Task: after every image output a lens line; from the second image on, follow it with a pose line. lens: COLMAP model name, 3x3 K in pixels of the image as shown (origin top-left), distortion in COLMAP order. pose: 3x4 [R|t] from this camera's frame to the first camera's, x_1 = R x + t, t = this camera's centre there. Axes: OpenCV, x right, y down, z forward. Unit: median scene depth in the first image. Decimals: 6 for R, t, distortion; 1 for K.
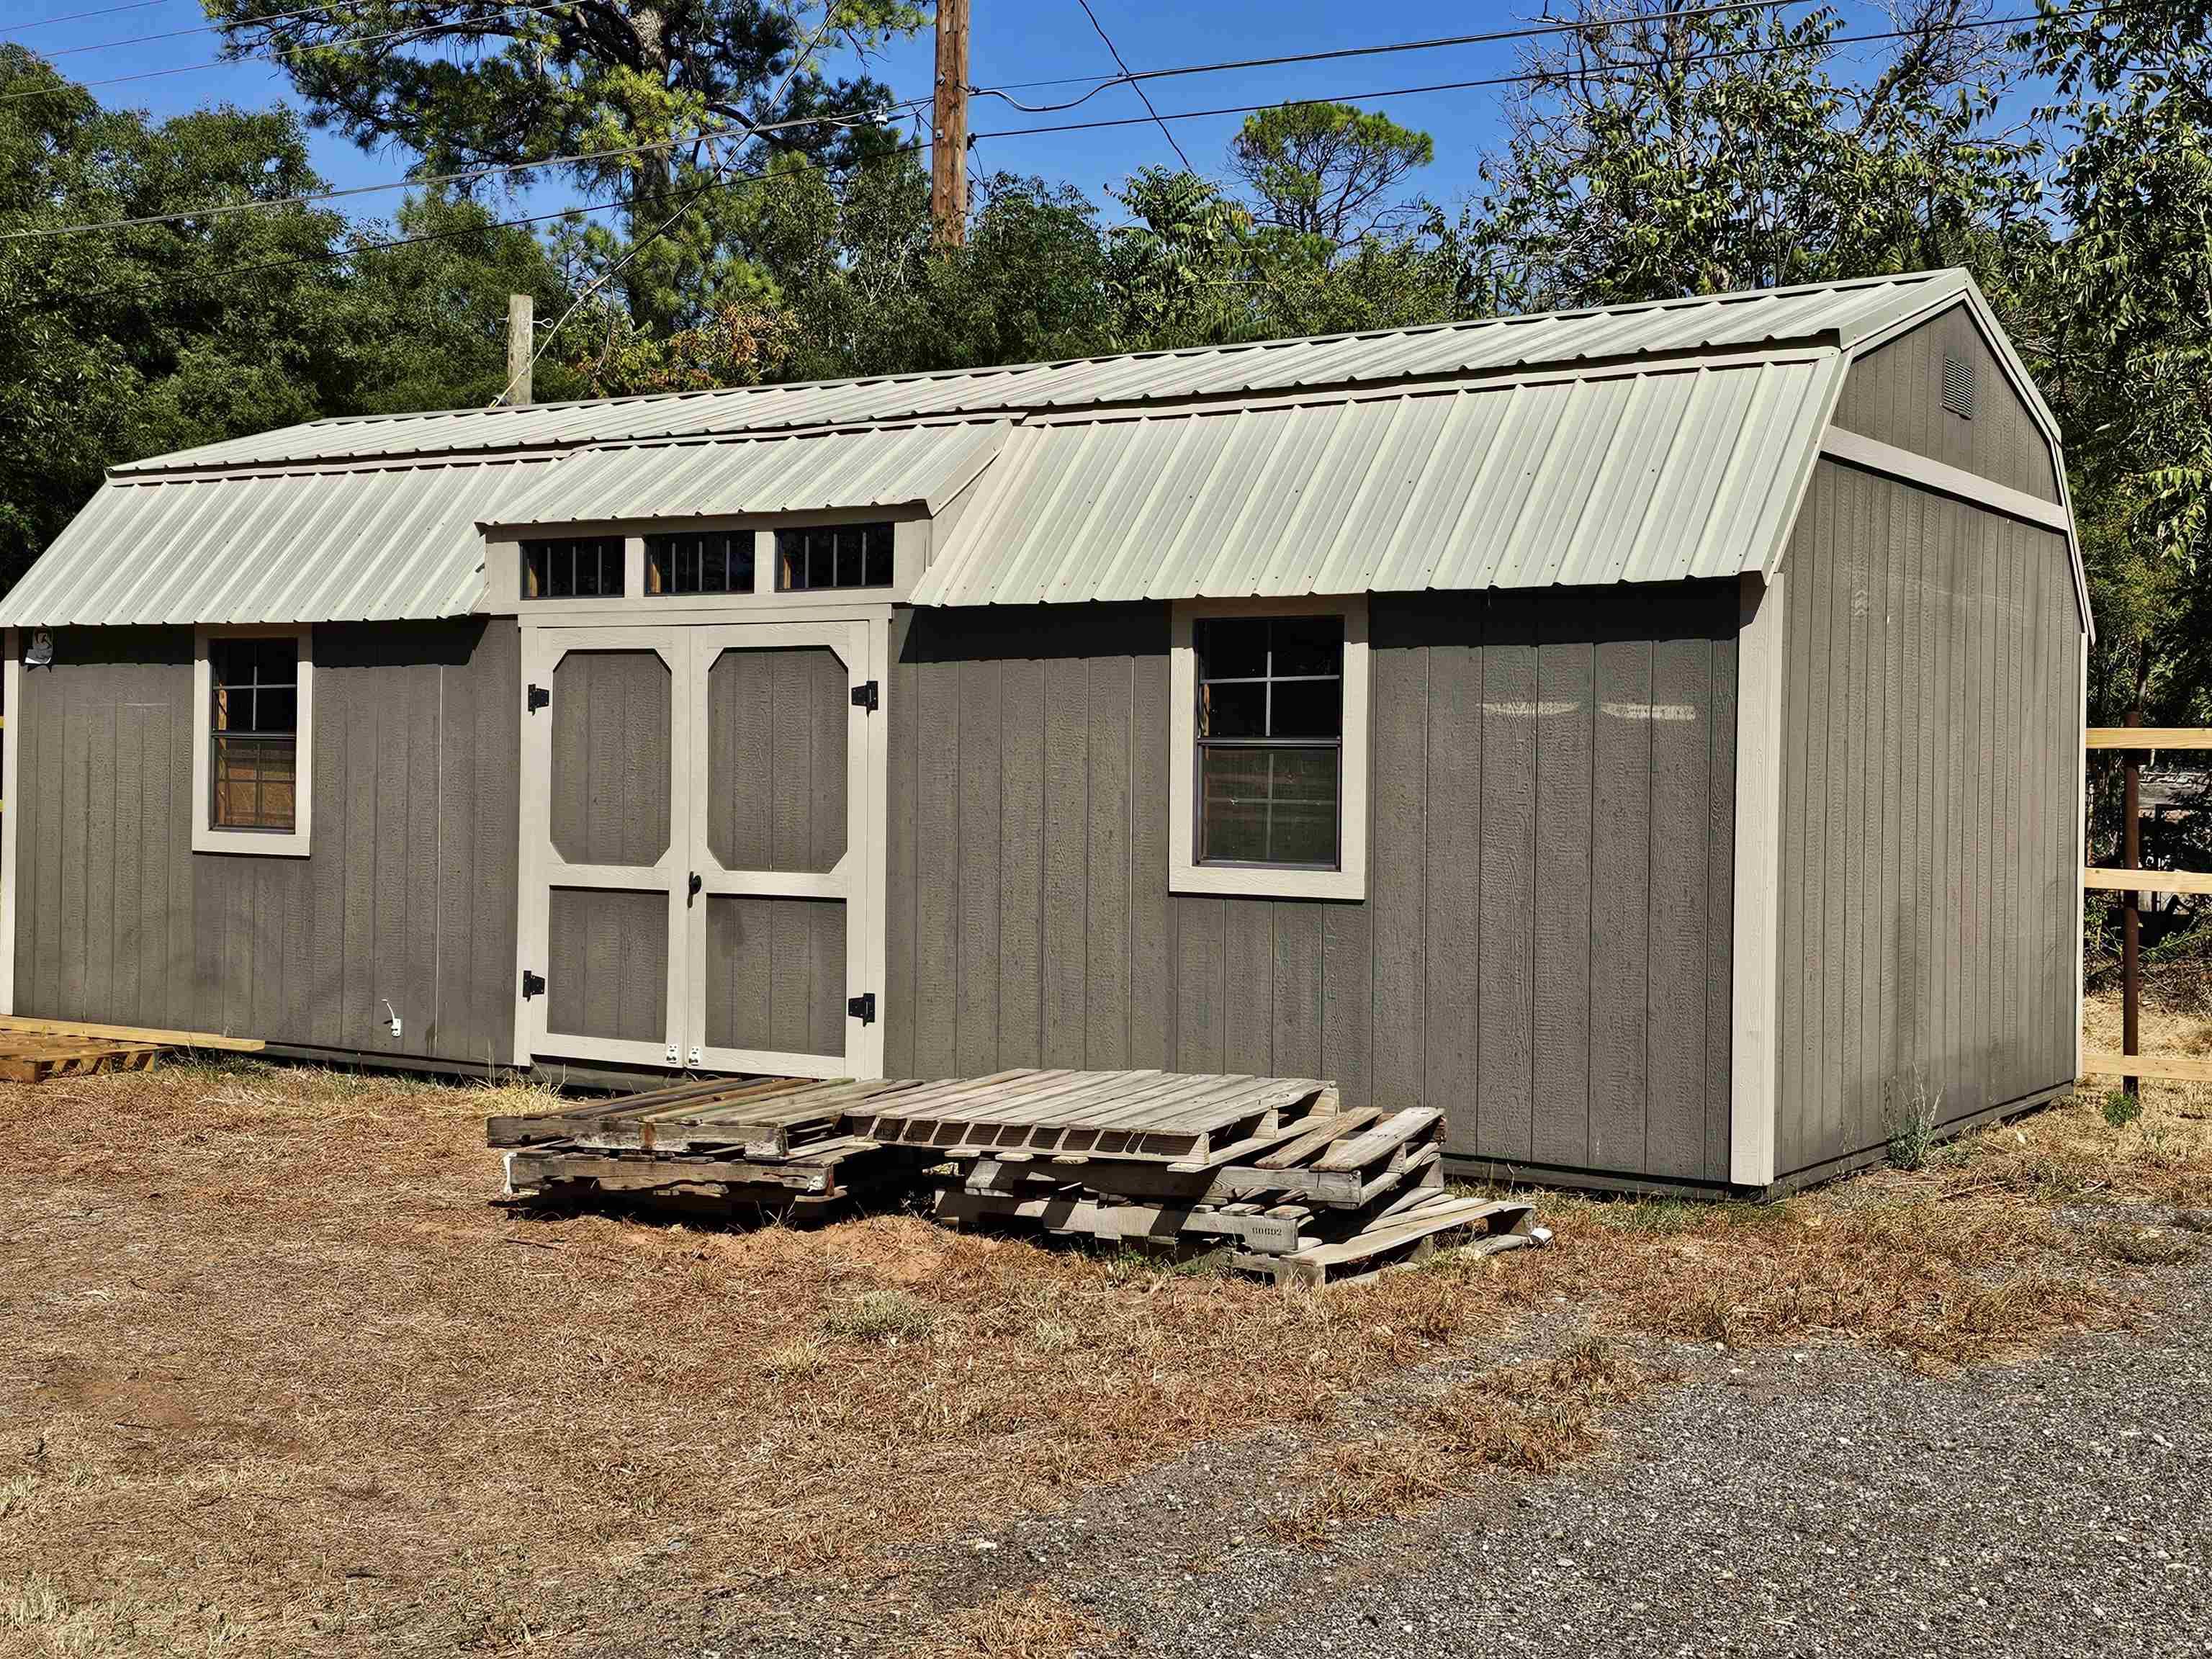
lens RADIAL K [[2685.9, 0, 1106.0], [0, 2685.9, 829.5], [0, 0, 1]] dist [0.117923, -0.325838]
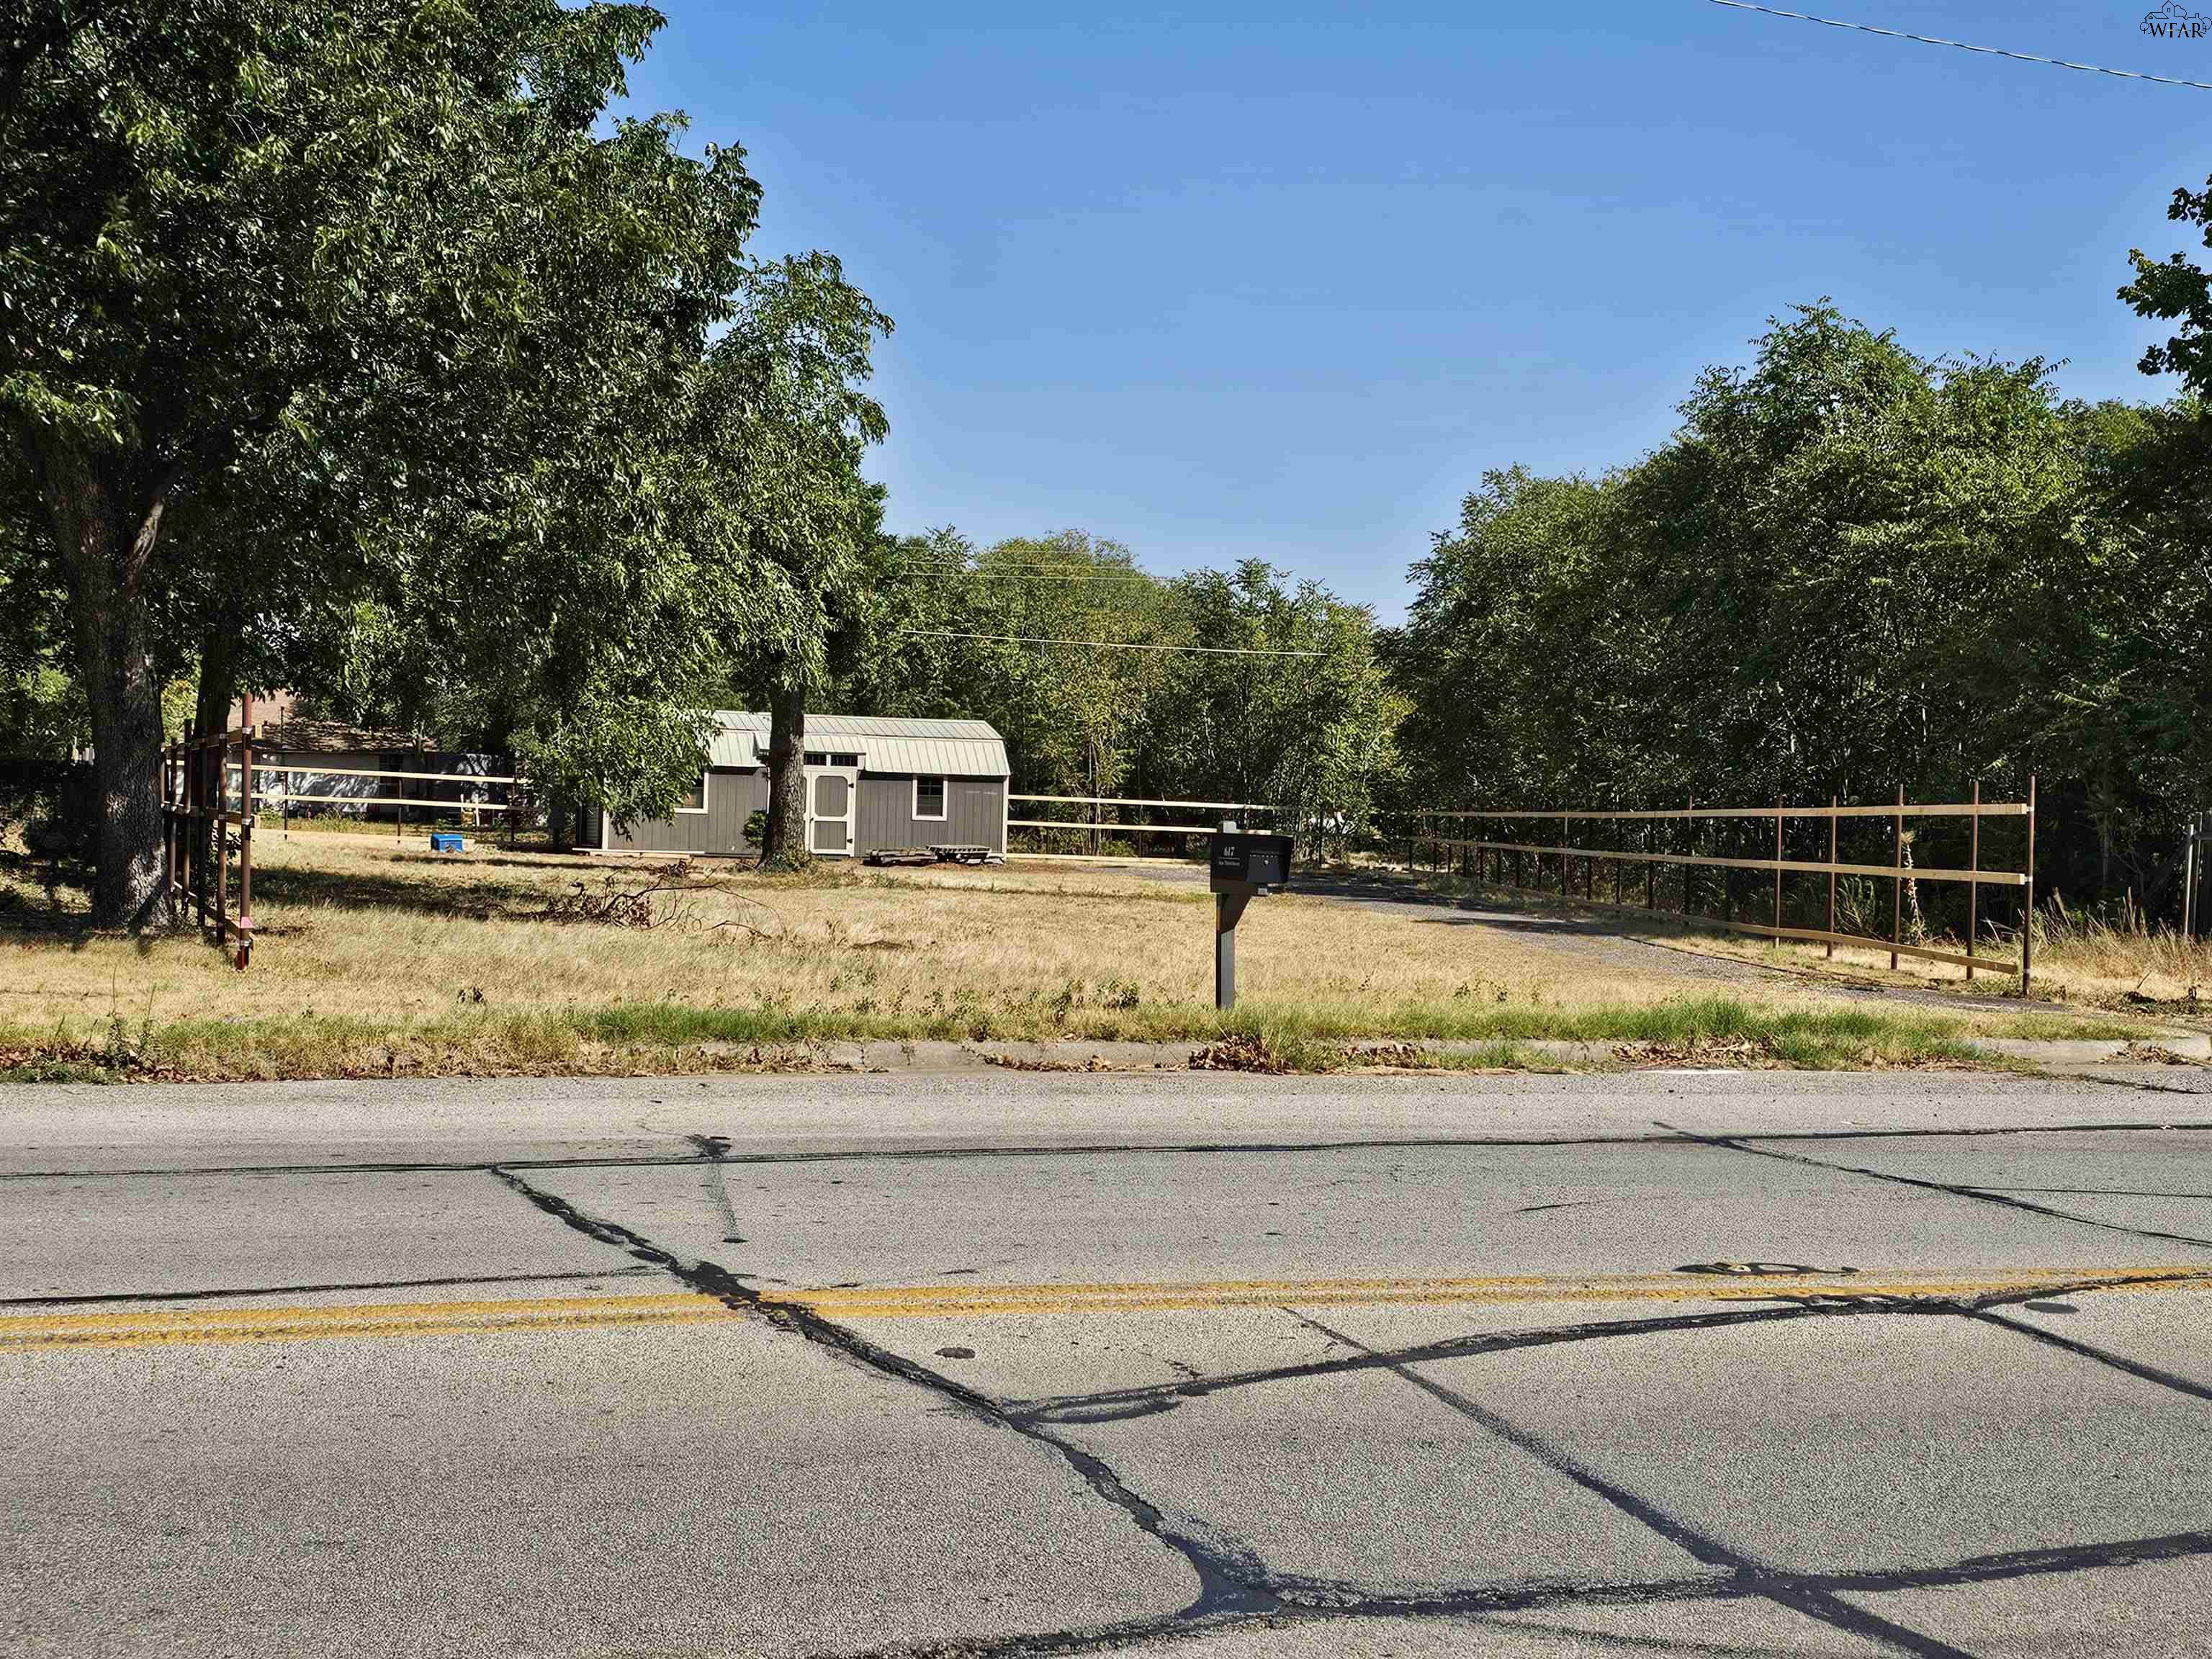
lens RADIAL K [[2685.9, 0, 1106.0], [0, 2685.9, 829.5], [0, 0, 1]] dist [0.117923, -0.325838]
pose [[0.619660, 0.002865, 0.784865, -4.138681], [-0.005657, 0.999984, 0.000817, 0.034666], [-0.784850, -0.004946, 0.619666, -2.888801]]
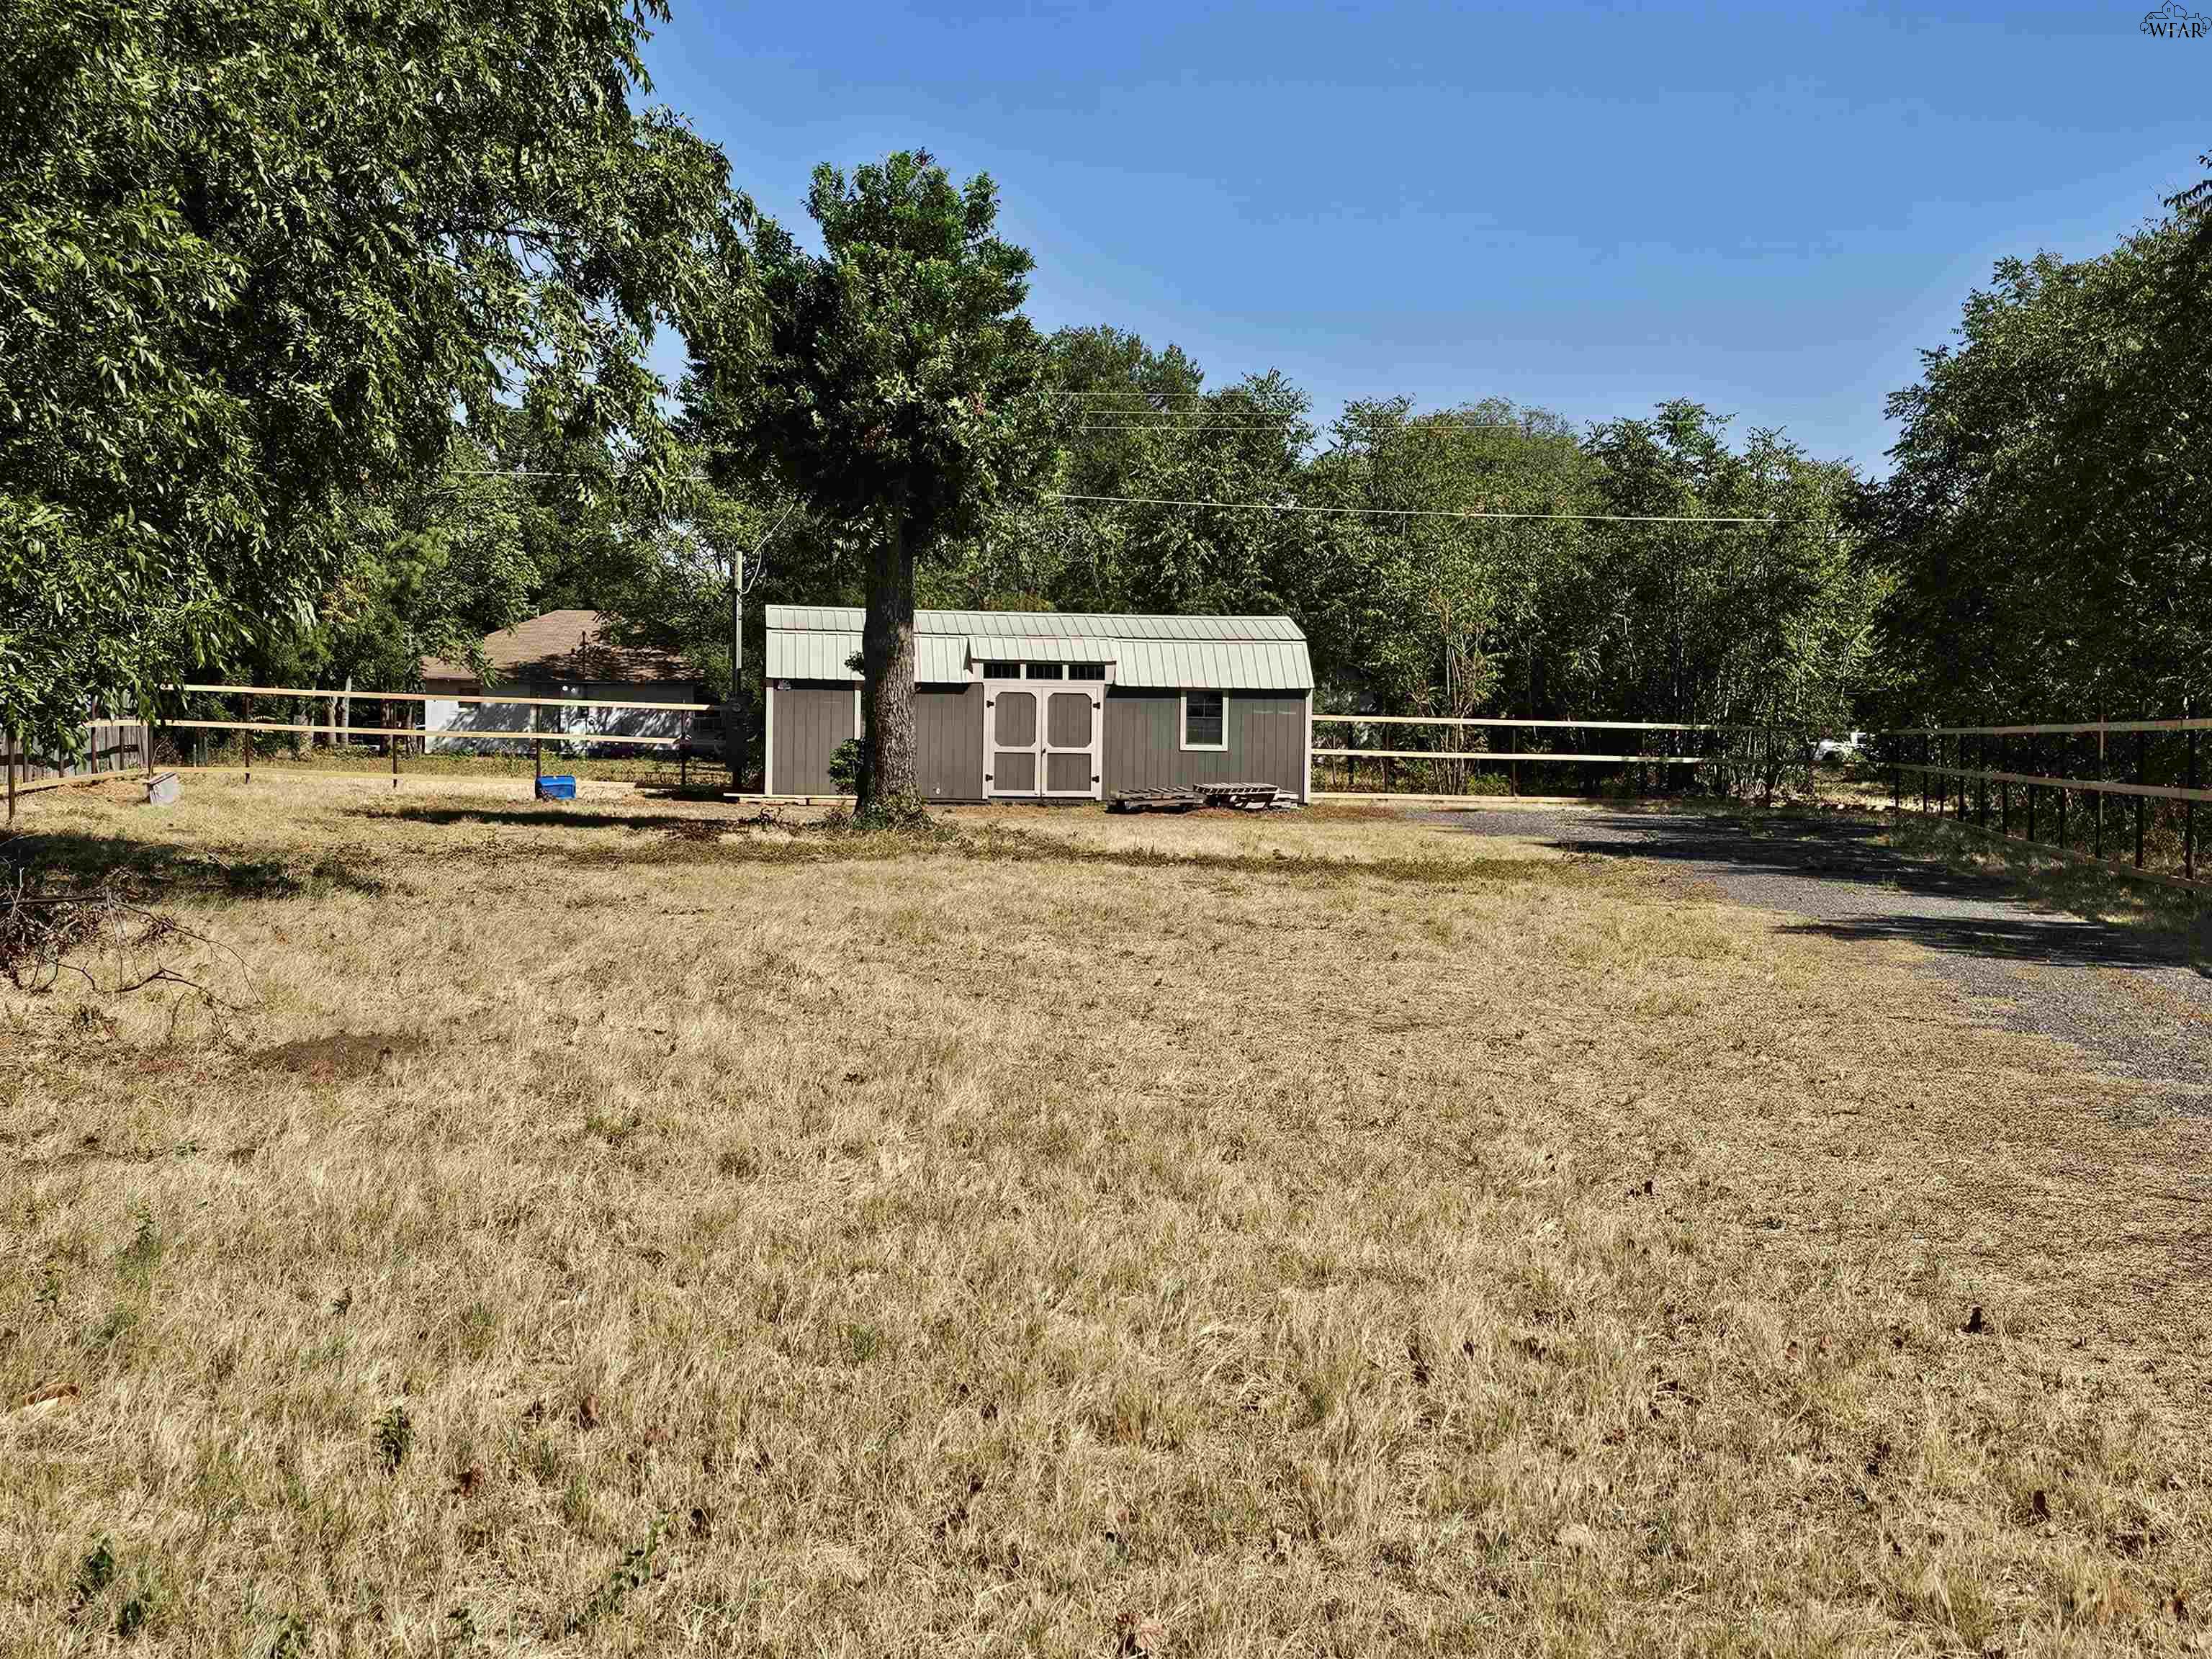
lens RADIAL K [[2661.7, 0, 1113.7], [0, 2661.7, 783.5], [0, 0, 1]] dist [0.129331, -0.433499]
pose [[0.761103, -0.011380, 0.648531, -2.744227], [0.007628, 0.999934, 0.008594, 0.036459], [-0.648586, -0.001594, 0.761140, -2.173450]]
